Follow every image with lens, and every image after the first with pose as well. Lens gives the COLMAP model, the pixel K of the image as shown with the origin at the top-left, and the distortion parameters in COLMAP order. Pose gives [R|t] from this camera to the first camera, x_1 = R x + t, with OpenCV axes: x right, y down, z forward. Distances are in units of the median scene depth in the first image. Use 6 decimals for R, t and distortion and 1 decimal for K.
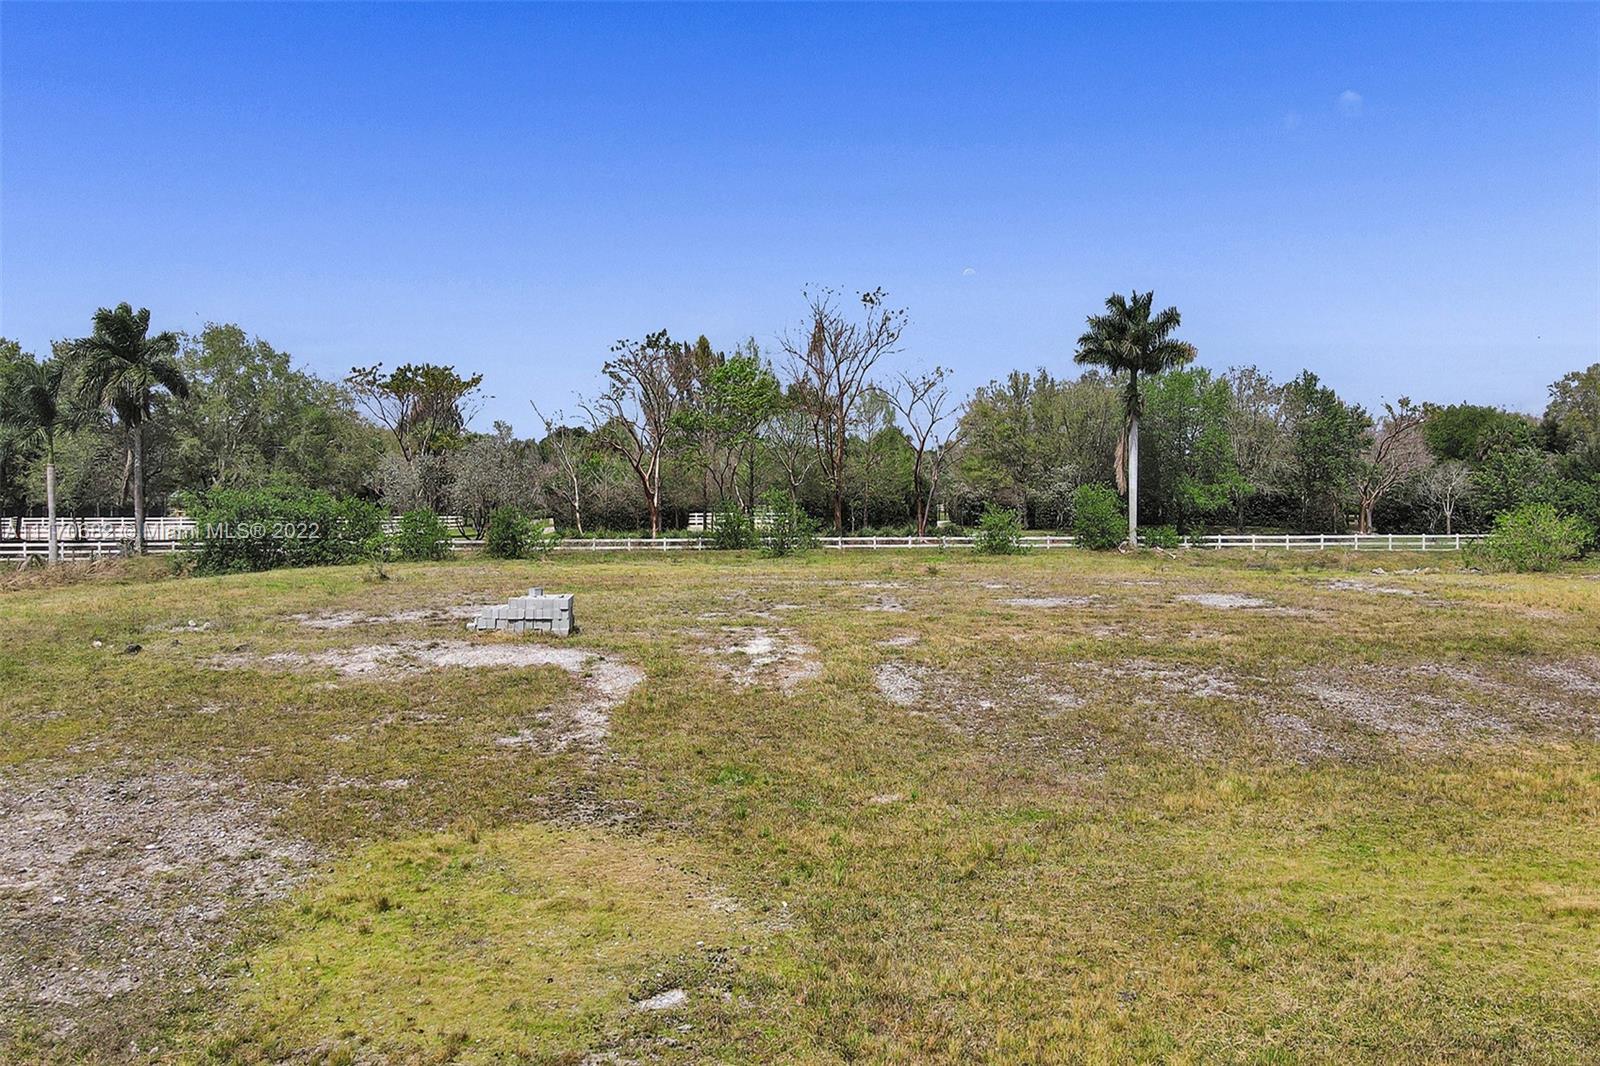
lens RADIAL K [[1209.3, 0, 842.8], [0, 1209.3, 507.6], [0, 0, 1]] dist [0.017278, -0.011257]
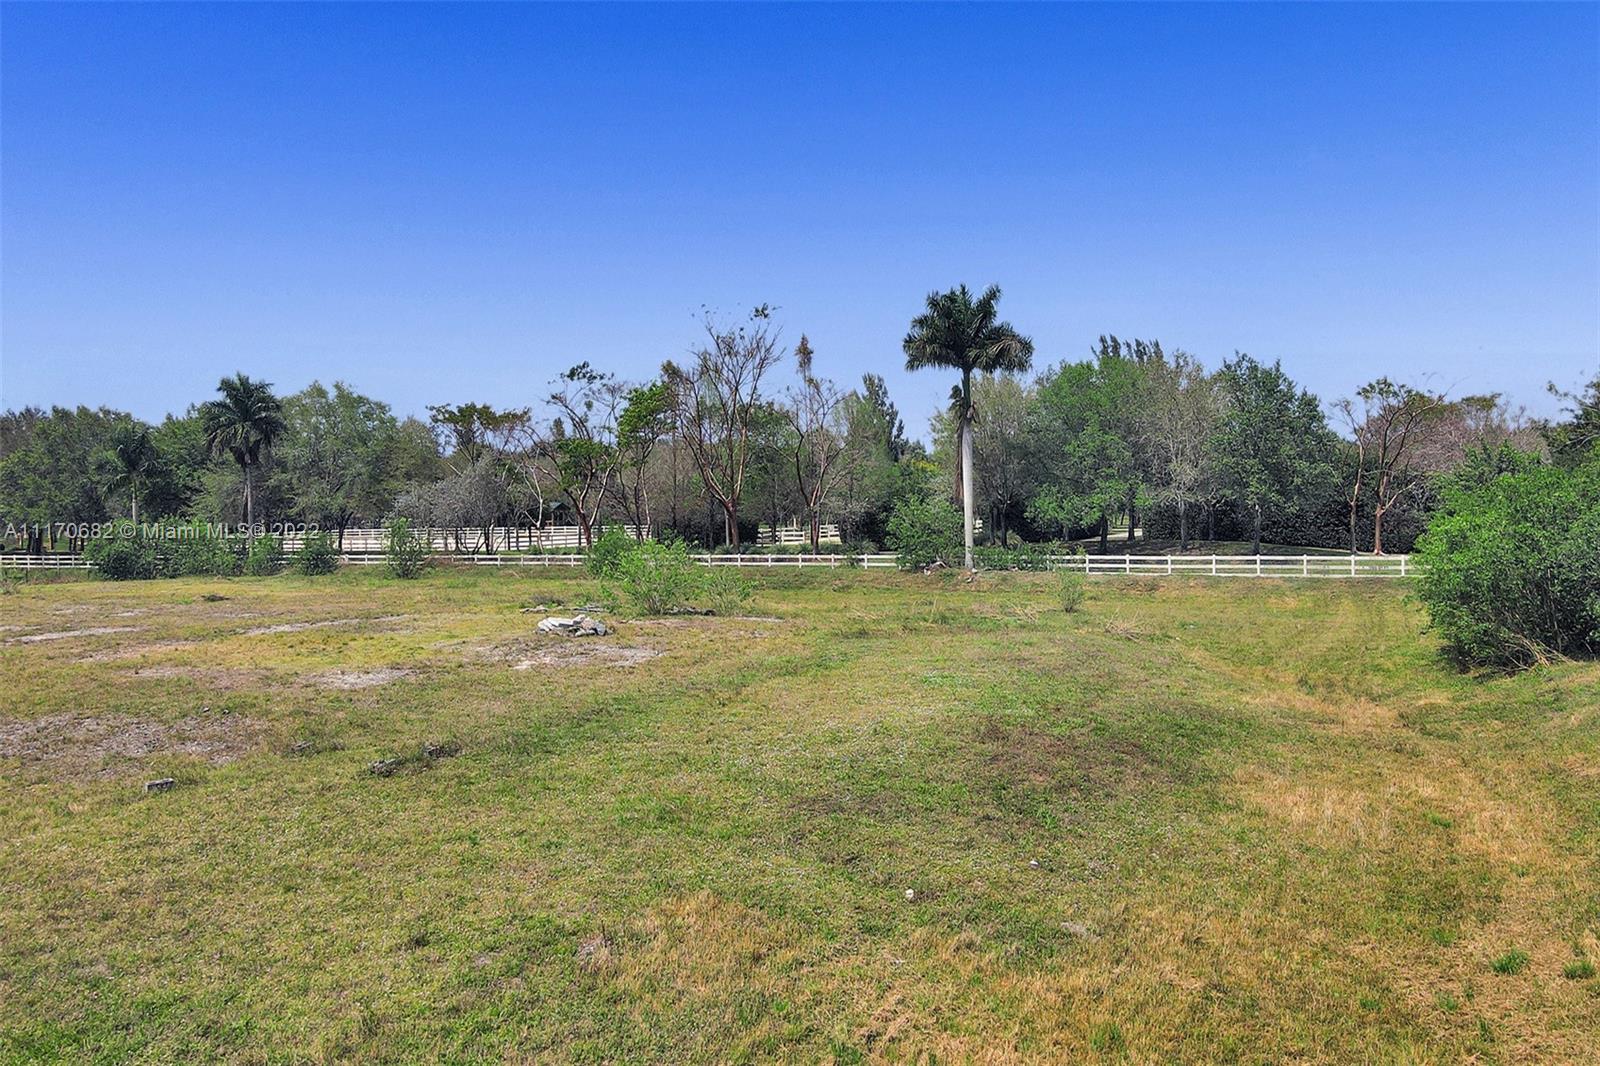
lens RADIAL K [[1209.3, 0, 785.8], [0, 1209.3, 526.9], [0, 0, 1]] dist [0.017278, -0.011257]
pose [[0.862439, -0.004360, -0.506143, 0.580921], [0.007458, 0.999964, 0.004094, -0.002372], [0.506107, -0.007306, 0.862440, 0.151114]]
